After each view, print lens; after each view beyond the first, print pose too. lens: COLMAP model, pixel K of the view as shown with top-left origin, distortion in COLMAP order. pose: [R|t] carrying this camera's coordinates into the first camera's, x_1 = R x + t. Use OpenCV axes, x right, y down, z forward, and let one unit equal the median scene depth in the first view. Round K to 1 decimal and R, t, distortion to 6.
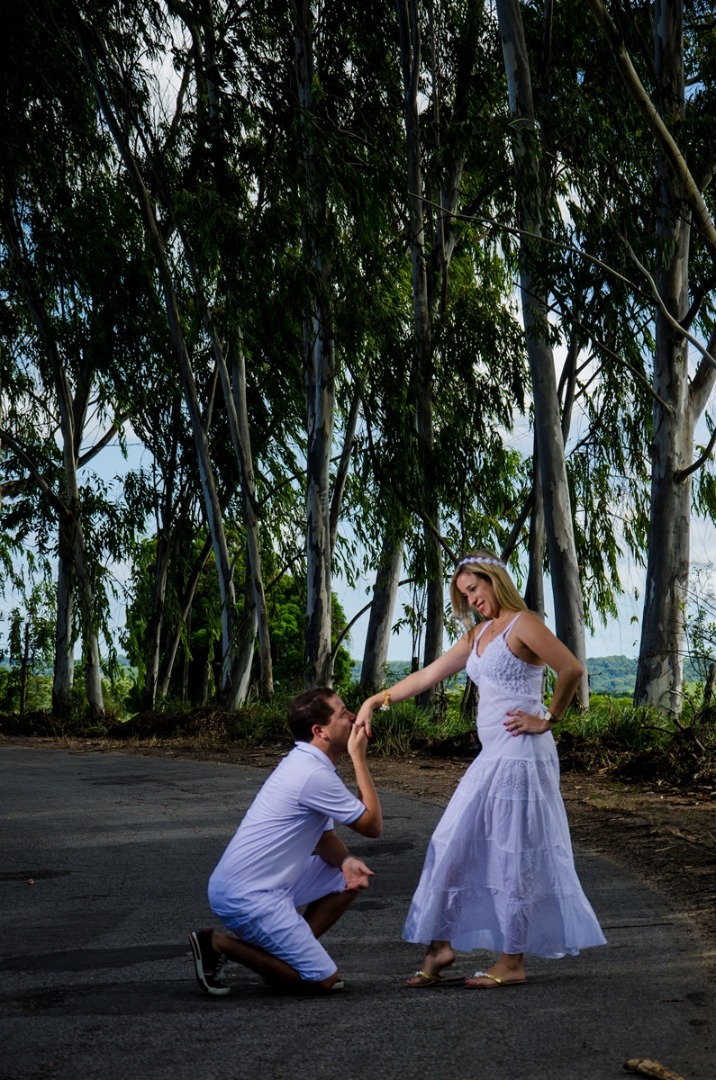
lens RADIAL K [[3333.6, 0, 363.7], [0, 3333.6, 542.1], [0, 0, 1]] dist [0.588595, 0.000000]
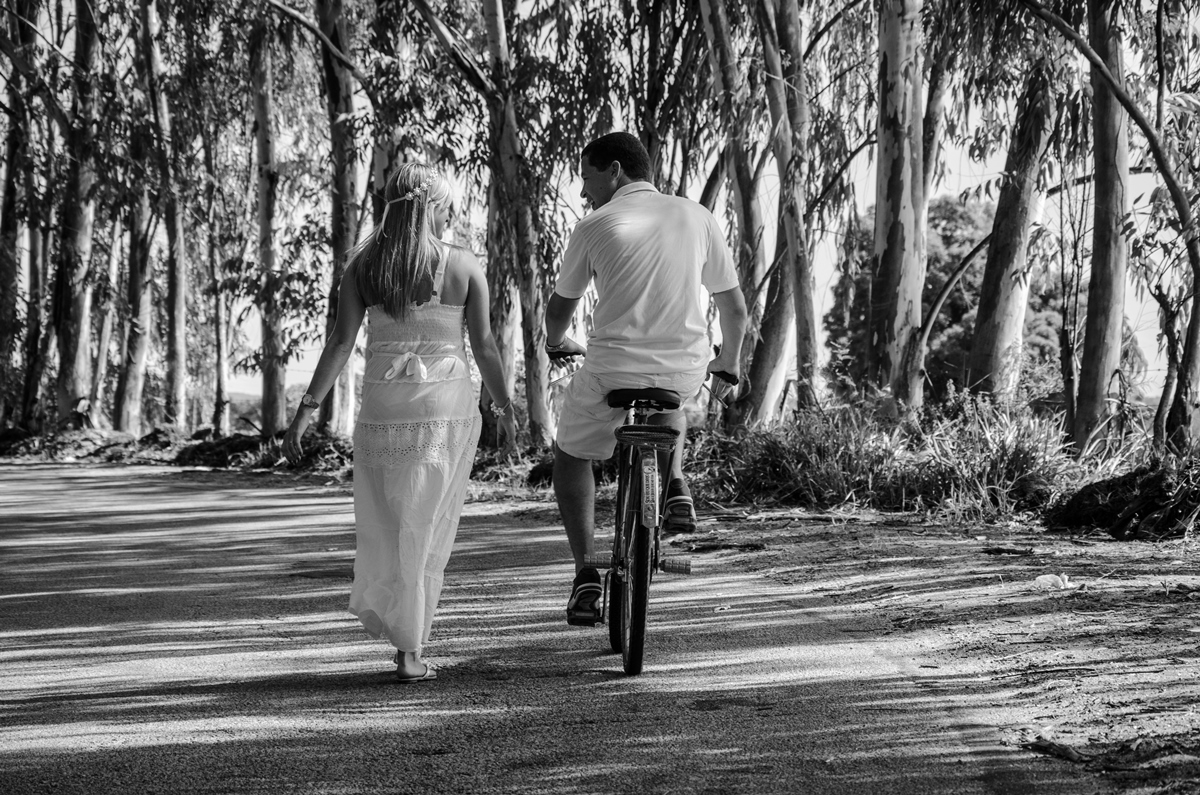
lens RADIAL K [[4372.9, 0, 600.1], [0, 4372.9, 398.1], [0, 0, 1]] dist [0.707002, 0.000000]
pose [[0.991259, 0.002469, -0.131910, 0.033500], [0.002101, 0.999403, 0.034497, 0.022423], [0.131916, -0.034473, 0.990661, 0.345500]]
